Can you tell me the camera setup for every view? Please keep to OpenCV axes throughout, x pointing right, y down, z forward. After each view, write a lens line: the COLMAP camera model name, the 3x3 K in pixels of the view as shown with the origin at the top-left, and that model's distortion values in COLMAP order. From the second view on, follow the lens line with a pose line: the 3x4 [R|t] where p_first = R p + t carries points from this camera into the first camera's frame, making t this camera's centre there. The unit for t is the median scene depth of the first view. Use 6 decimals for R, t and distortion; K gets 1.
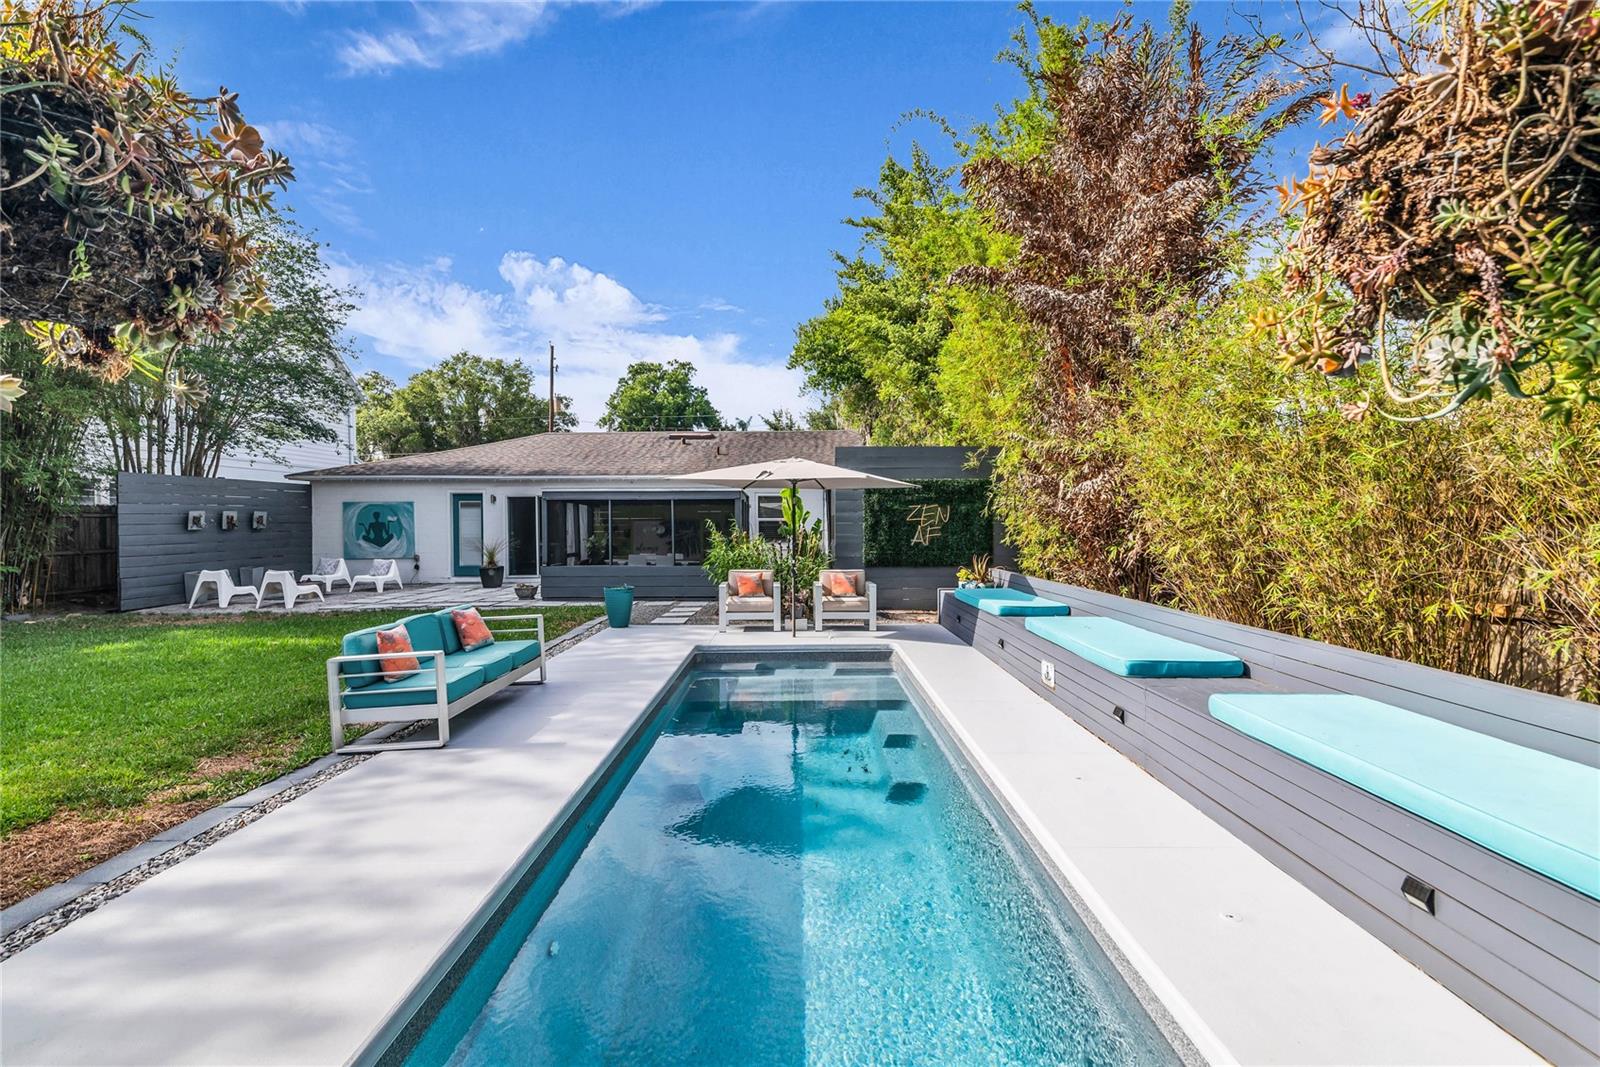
lens RADIAL K [[729.9, 0, 795.1], [0, 729.9, 529.3], [0, 0, 1]] dist [-0.001677, 0.000160]
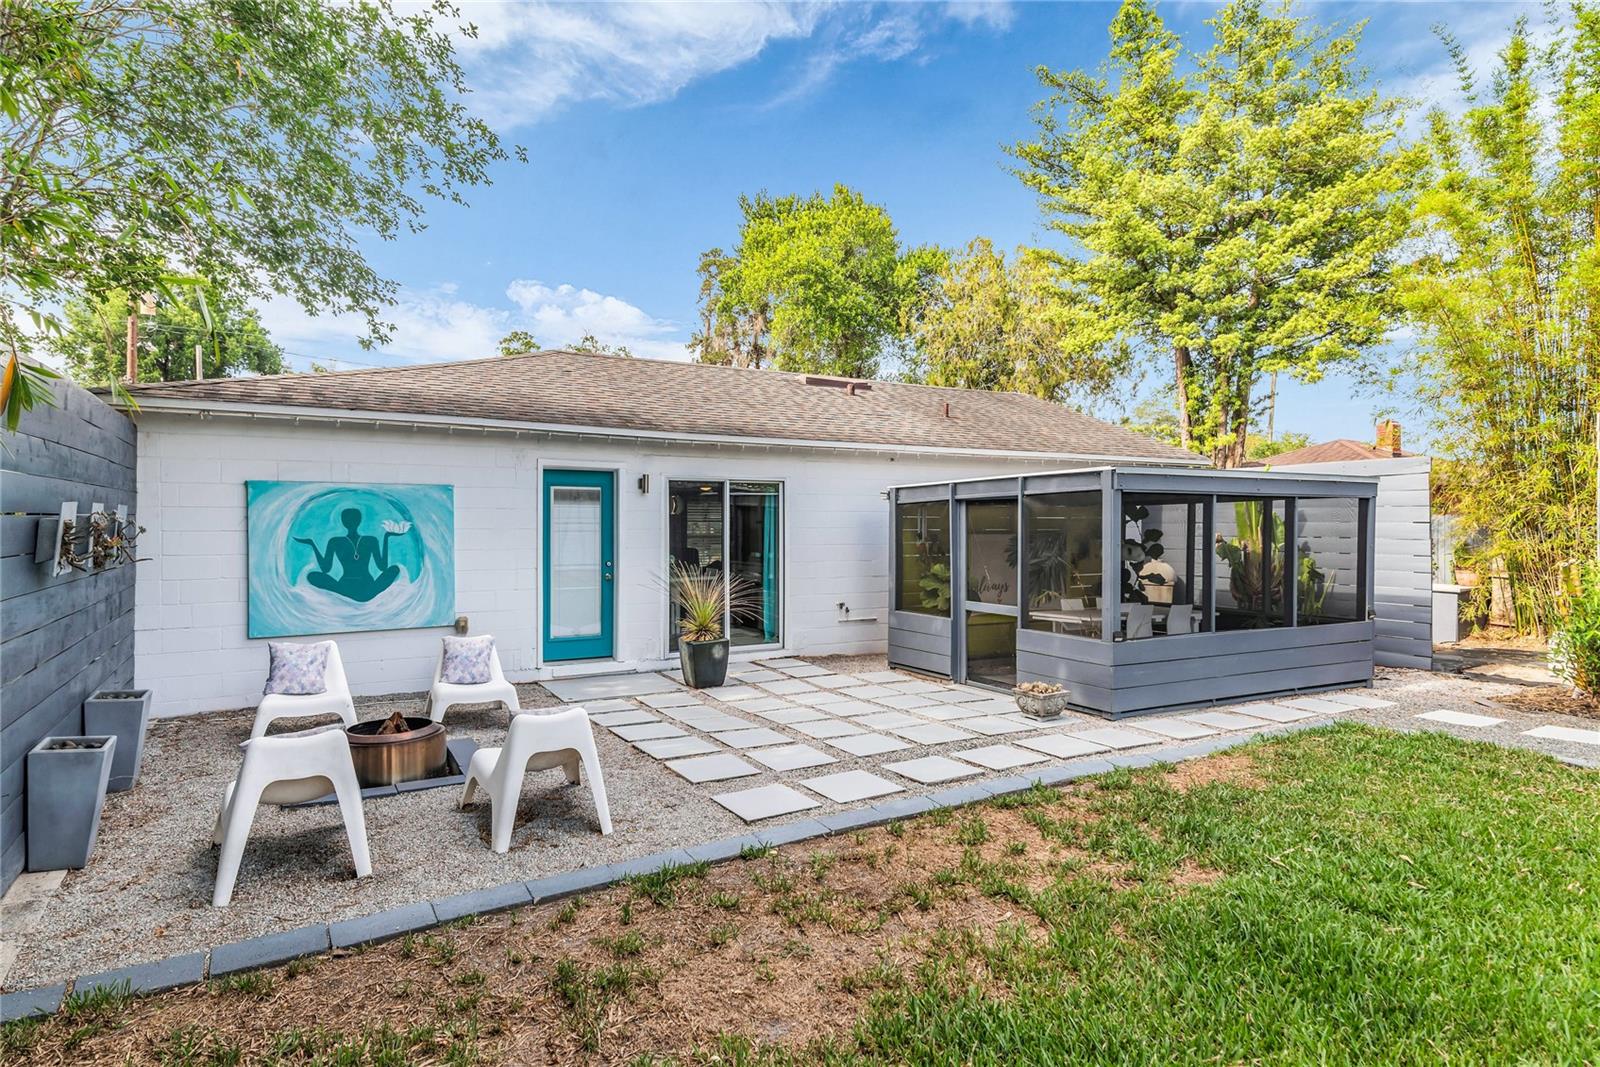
lens RADIAL K [[888.0, 0, 791.4], [0, 888.0, 534.9], [0, 0, 1]] dist [0.018520, 0.000686]
pose [[0.866198, -0.000342, 0.499700, -0.603549], [-0.001032, 0.999996, 0.002473, -0.011776], [-0.499699, -0.002657, 0.866195, 0.480112]]
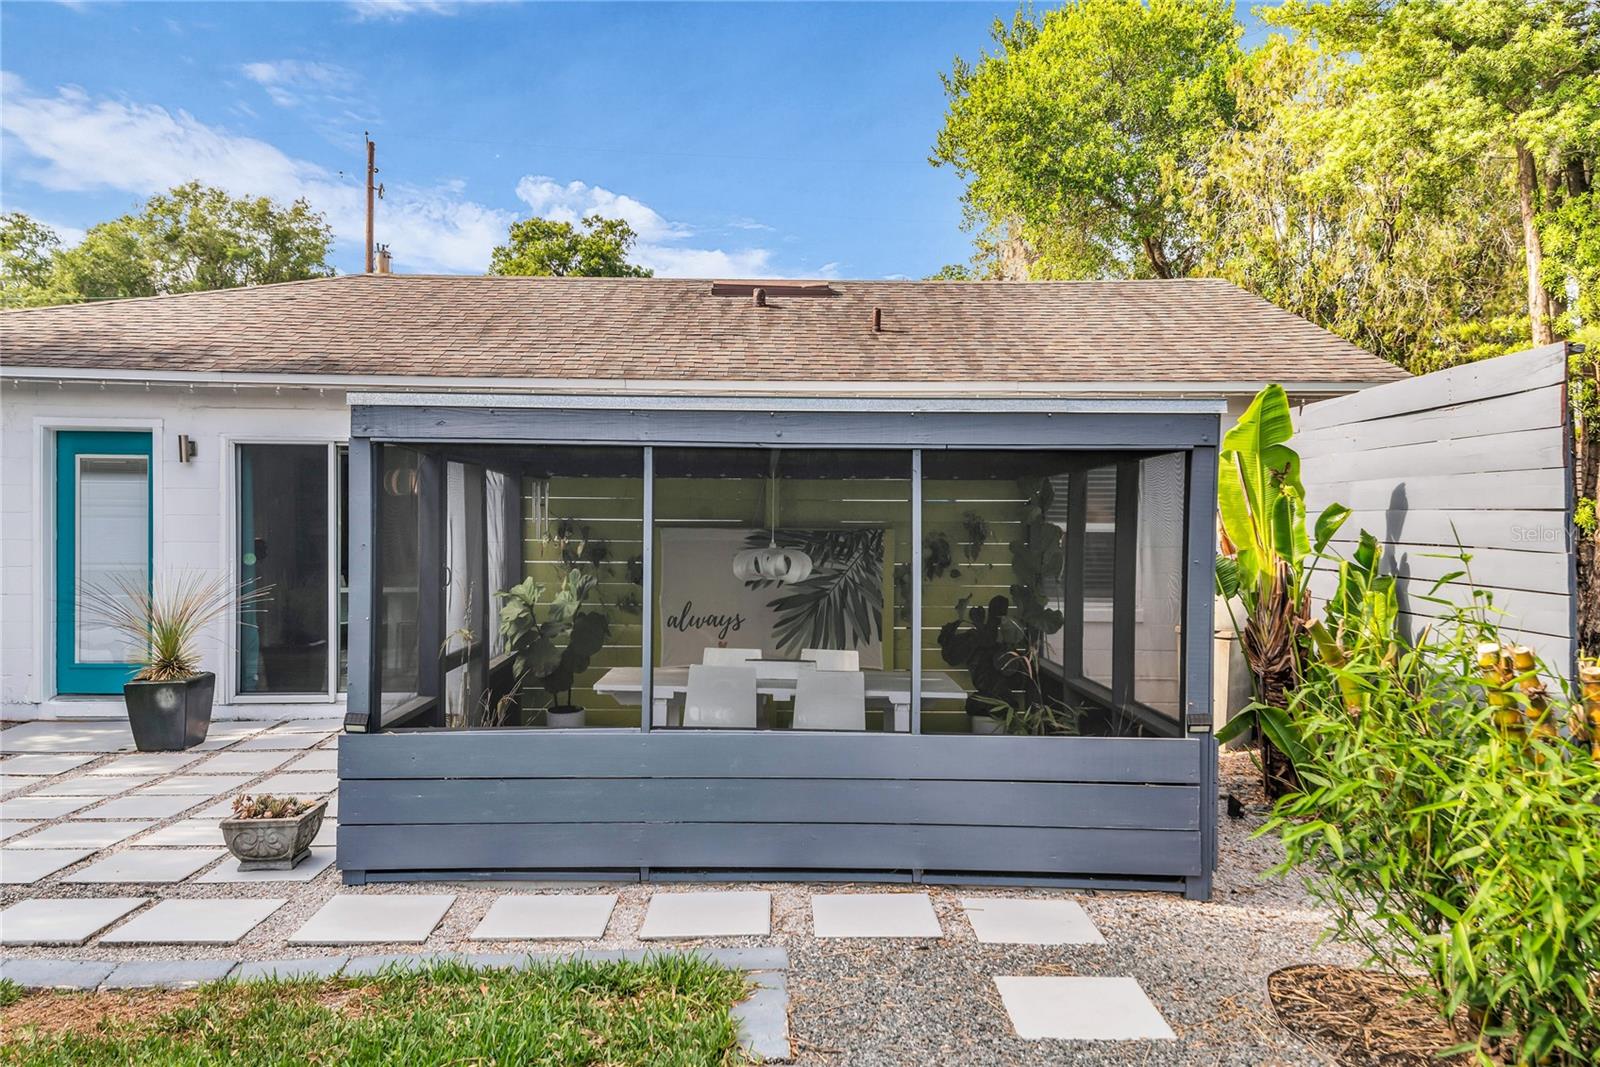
lens RADIAL K [[1199.6, 0, 799.8], [0, 1199.6, 533.0], [0, 0, 1]] dist [0.082571, -0.016306]
pose [[0.999632, 0.013404, 0.023600, -0.162924], [-0.013572, 0.999884, 0.006960, -0.012891], [-0.023504, -0.007277, 0.999697, 0.468280]]
